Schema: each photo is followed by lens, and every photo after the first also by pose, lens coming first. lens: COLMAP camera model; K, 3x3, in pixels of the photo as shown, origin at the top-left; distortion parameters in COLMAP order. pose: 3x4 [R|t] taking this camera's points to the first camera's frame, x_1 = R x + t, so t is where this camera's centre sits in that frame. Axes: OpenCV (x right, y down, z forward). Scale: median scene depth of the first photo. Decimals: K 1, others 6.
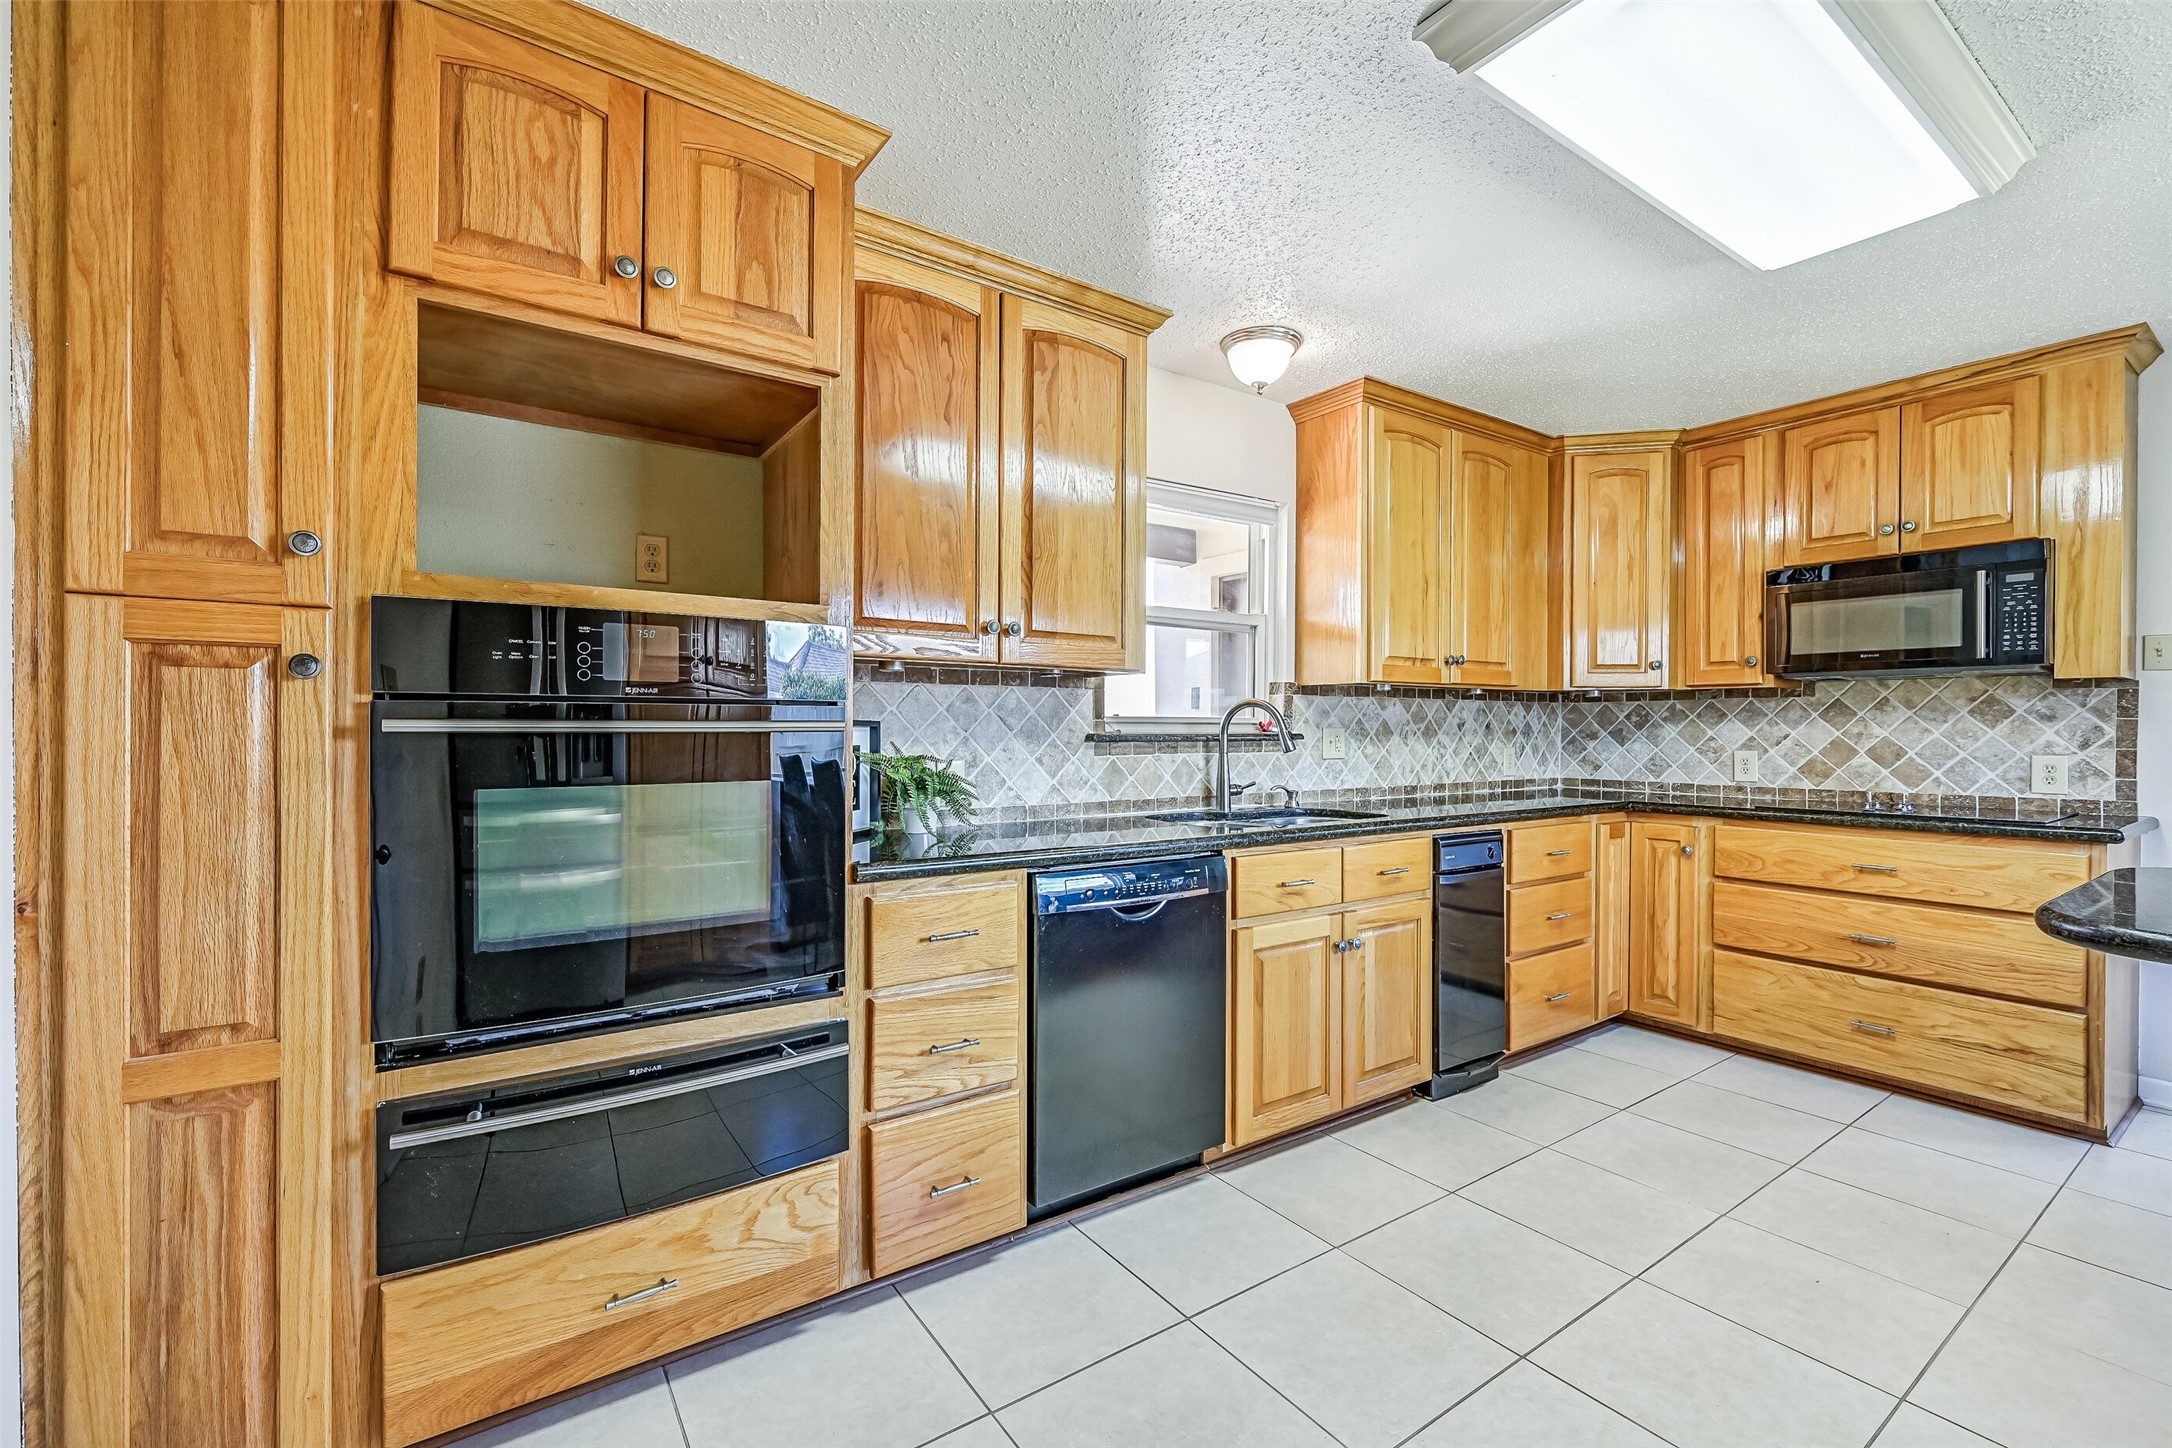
lens RADIAL K [[913.2, 0, 1091.5], [0, 913.2, 727.9], [0, 0, 1]] dist [0.000051, 0.000127]
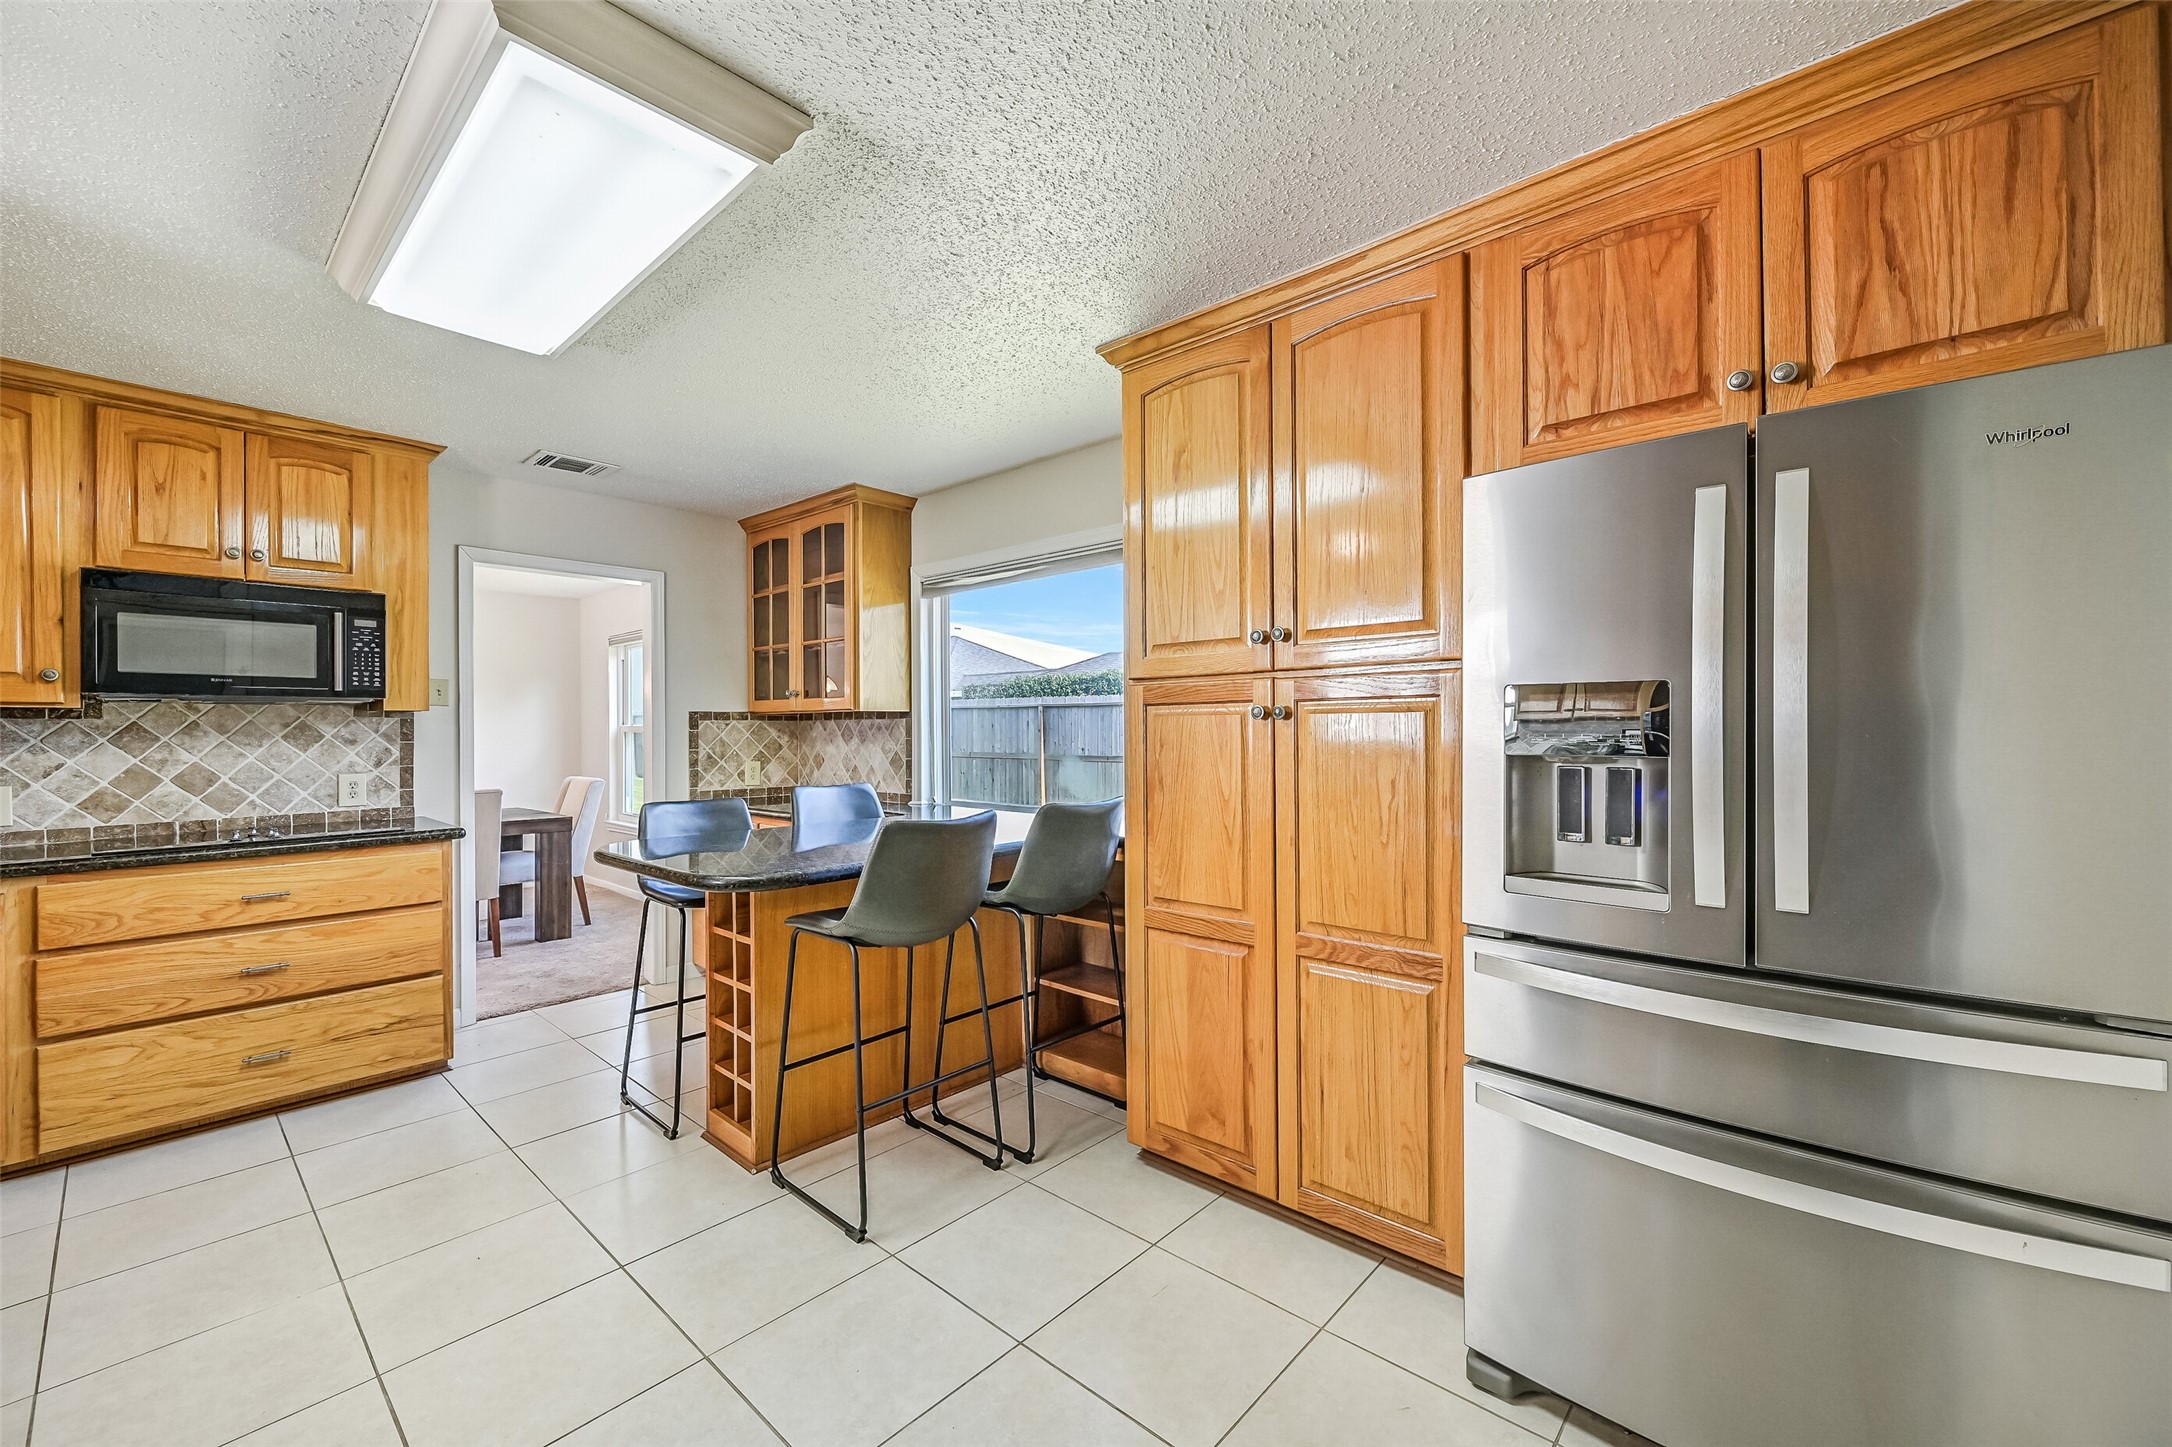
lens RADIAL K [[867.2, 0, 1090.1], [0, 867.2, 728.8], [0, 0, 1]] dist [-0.000013, 0.000111]
pose [[-0.230874, -0.002723, 0.972980, -0.254193], [0.006434, 0.999970, 0.004326, -0.025933], [-0.972962, 0.007259, -0.230850, 0.321810]]
